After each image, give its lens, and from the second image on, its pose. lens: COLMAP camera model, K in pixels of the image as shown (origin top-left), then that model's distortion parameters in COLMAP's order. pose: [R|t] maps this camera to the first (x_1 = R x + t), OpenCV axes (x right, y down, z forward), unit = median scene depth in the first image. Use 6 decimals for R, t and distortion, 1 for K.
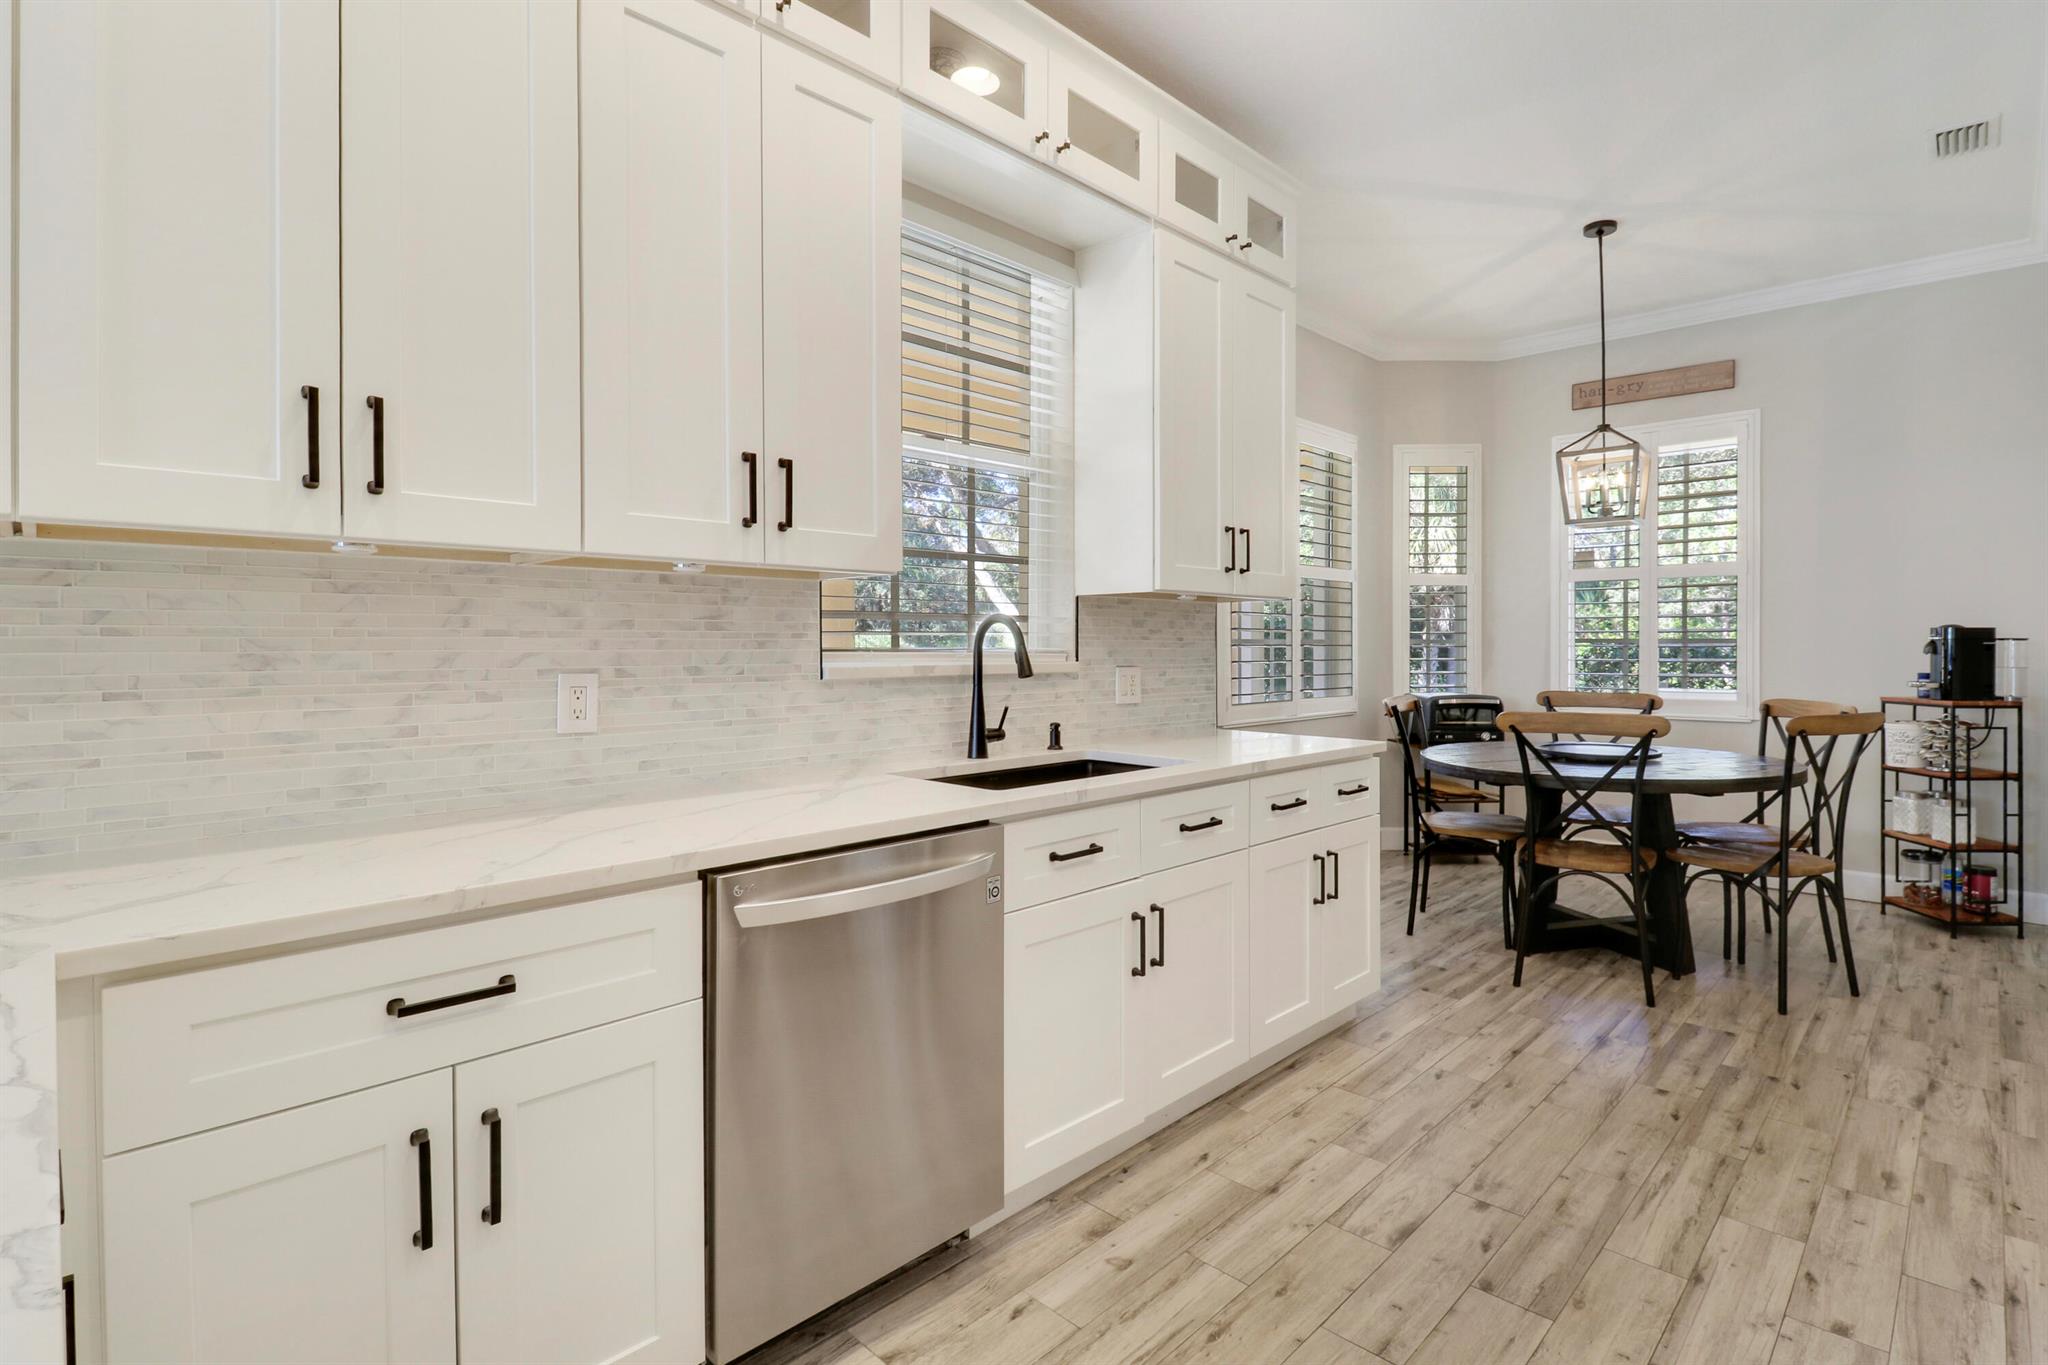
lens RADIAL K [[966.8, 0, 1040.8], [0, 966.8, 636.9], [0, 0, 1]] dist [0.000277, -0.011615]
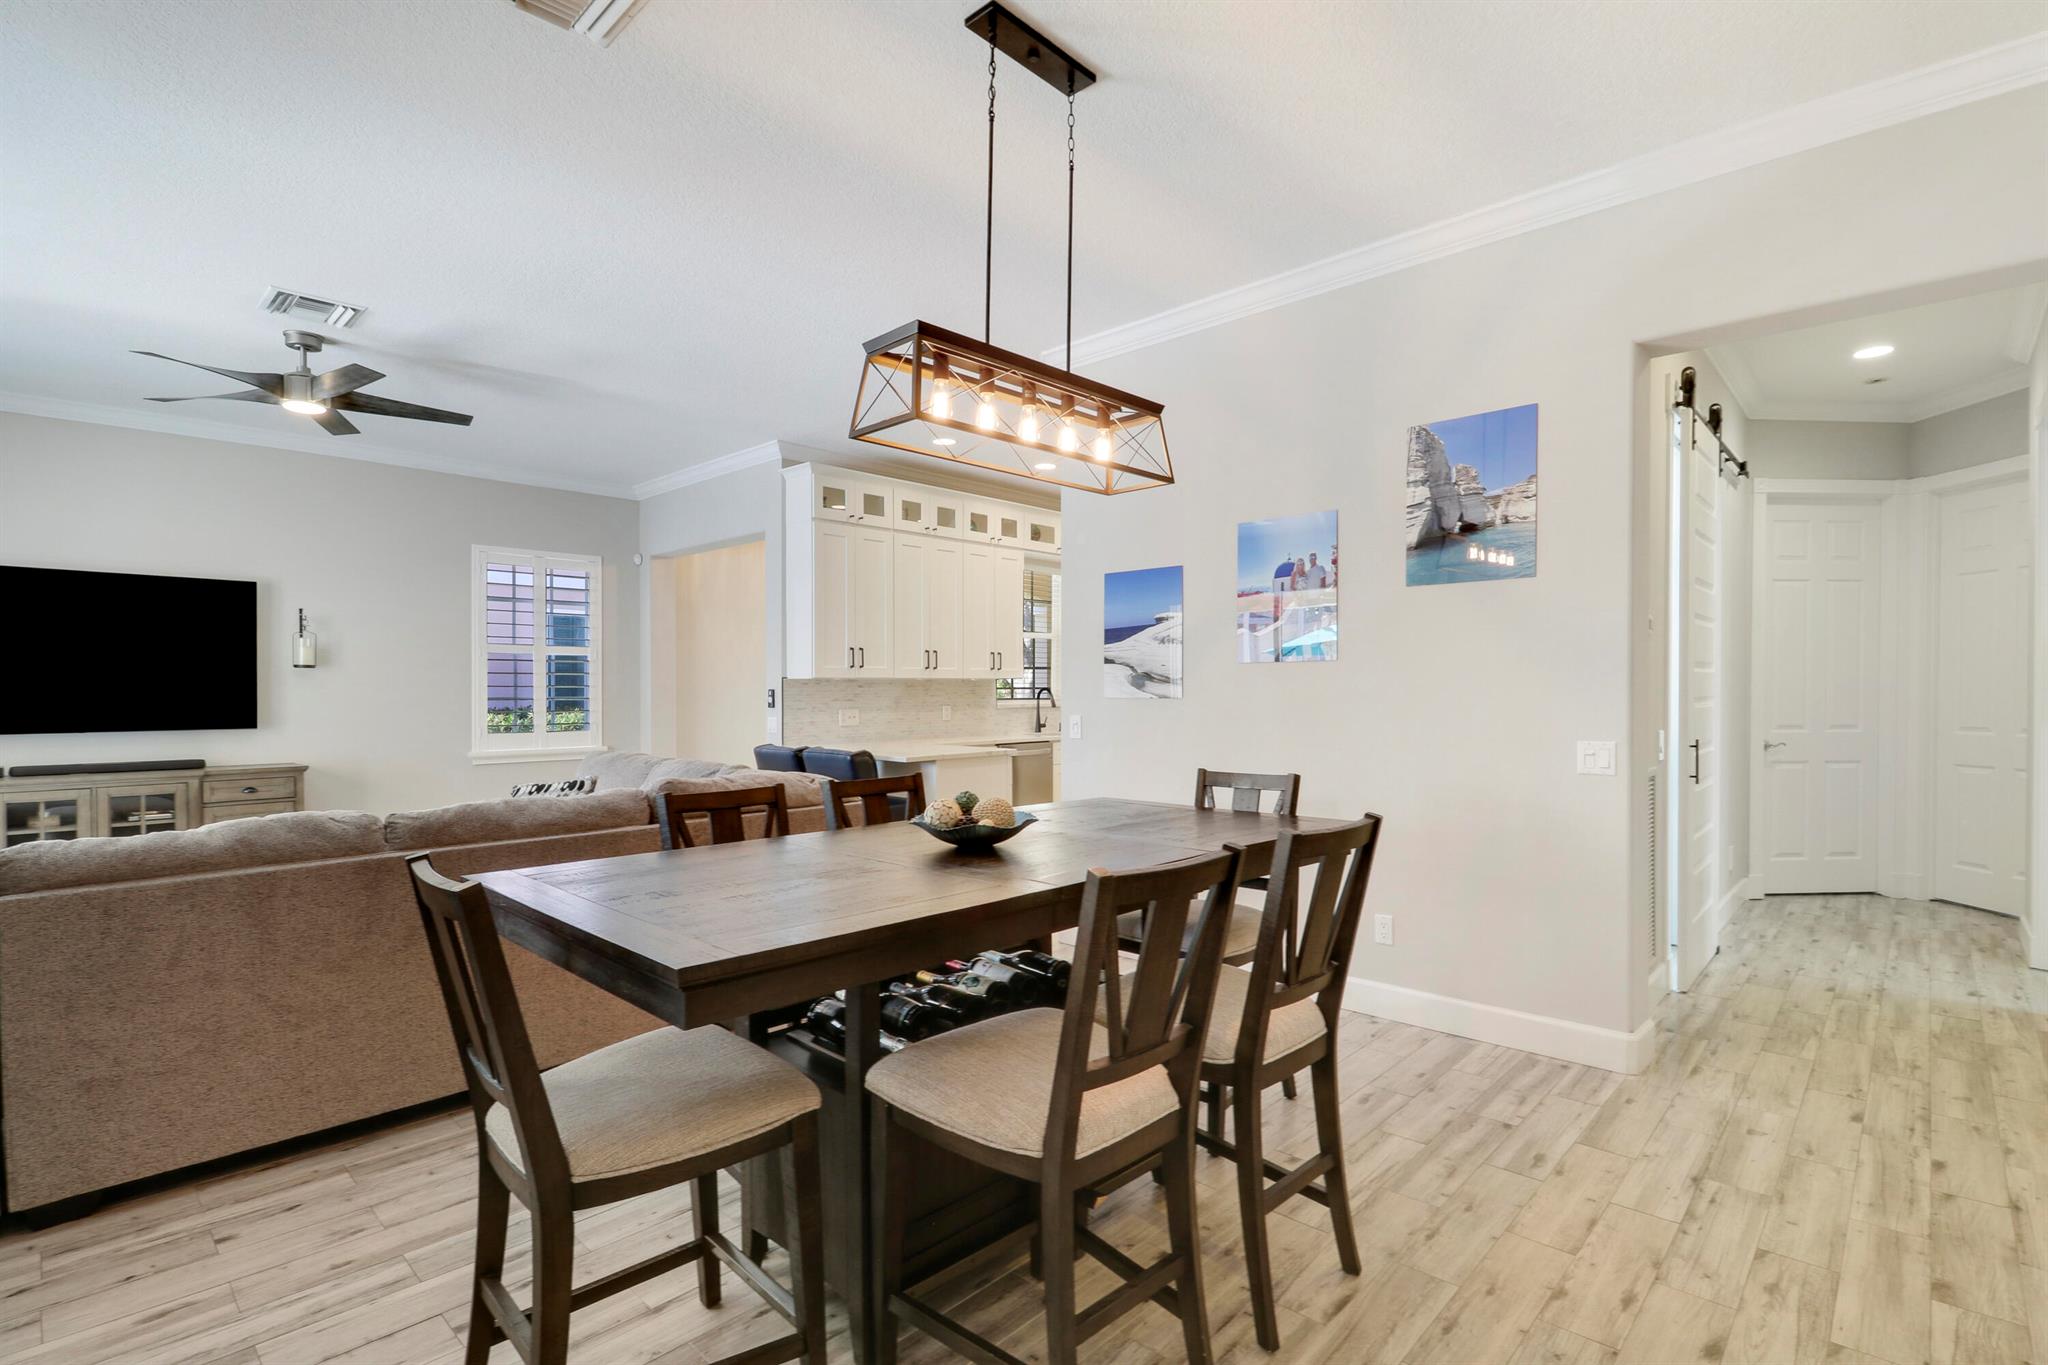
lens RADIAL K [[966.8, 0, 1011.3], [0, 966.8, 699.6], [0, 0, 1]] dist [0.000277, -0.011615]
pose [[0.999927, 0.000911, 0.012025, -0.170759], [-0.001197, 0.999717, 0.023758, -0.053584], [-0.012000, -0.023771, 0.999645, -1.949012]]
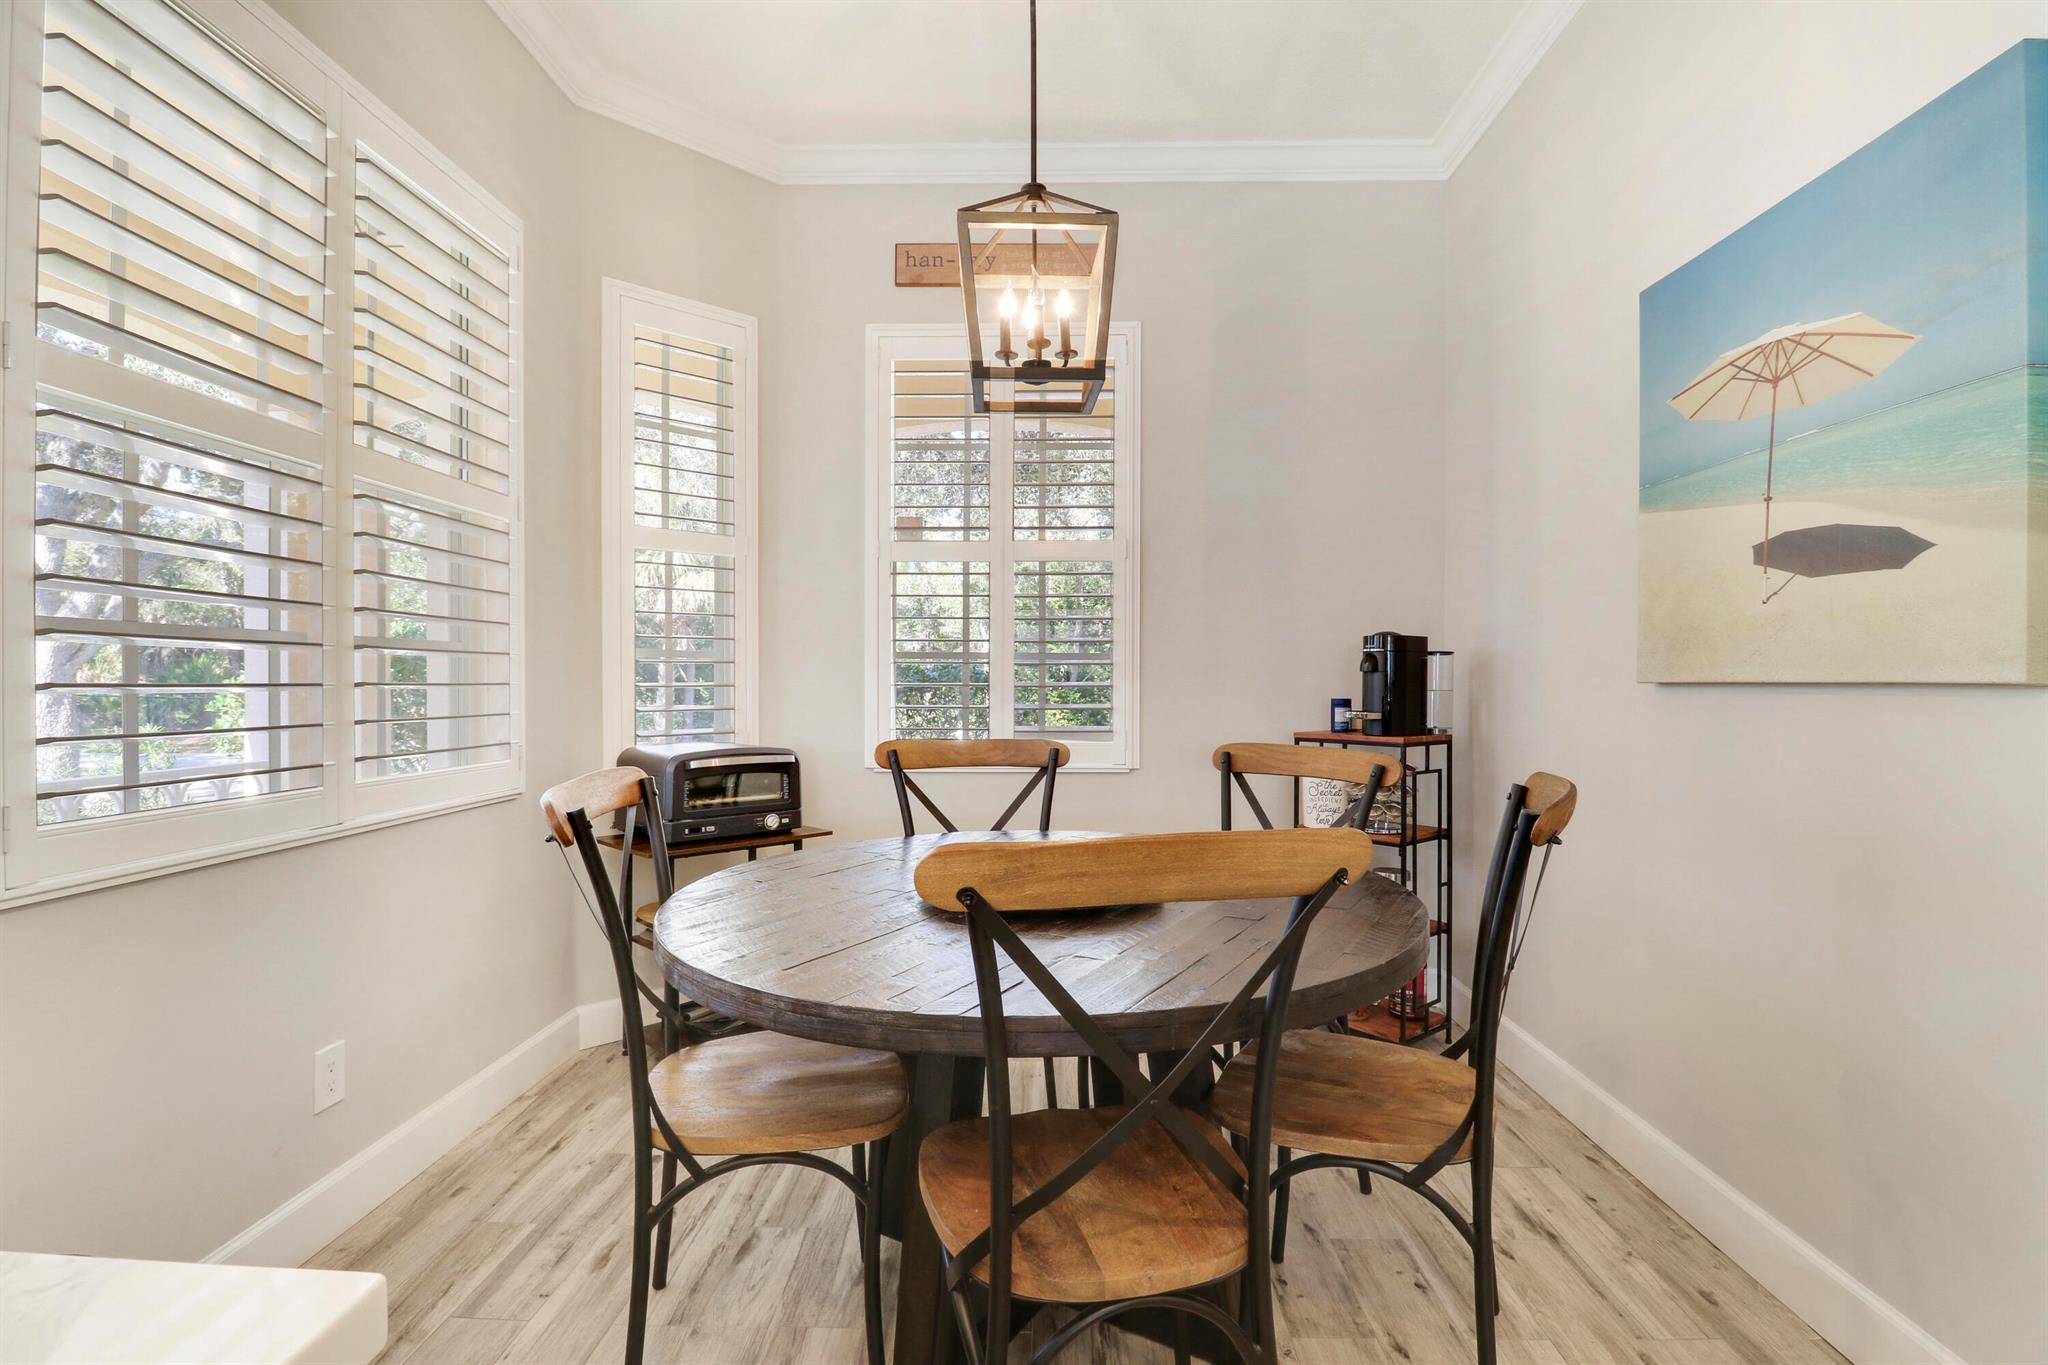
lens RADIAL K [[966.8, 0, 1053.8], [0, 966.8, 691.3], [0, 0, 1]] dist [0.000277, -0.011615]
pose [[0.717550, -0.005187, 0.696488, 0.334828], [-0.008801, 0.999825, 0.016513, 0.029885], [-0.696452, -0.017979, 0.717378, 0.861577]]
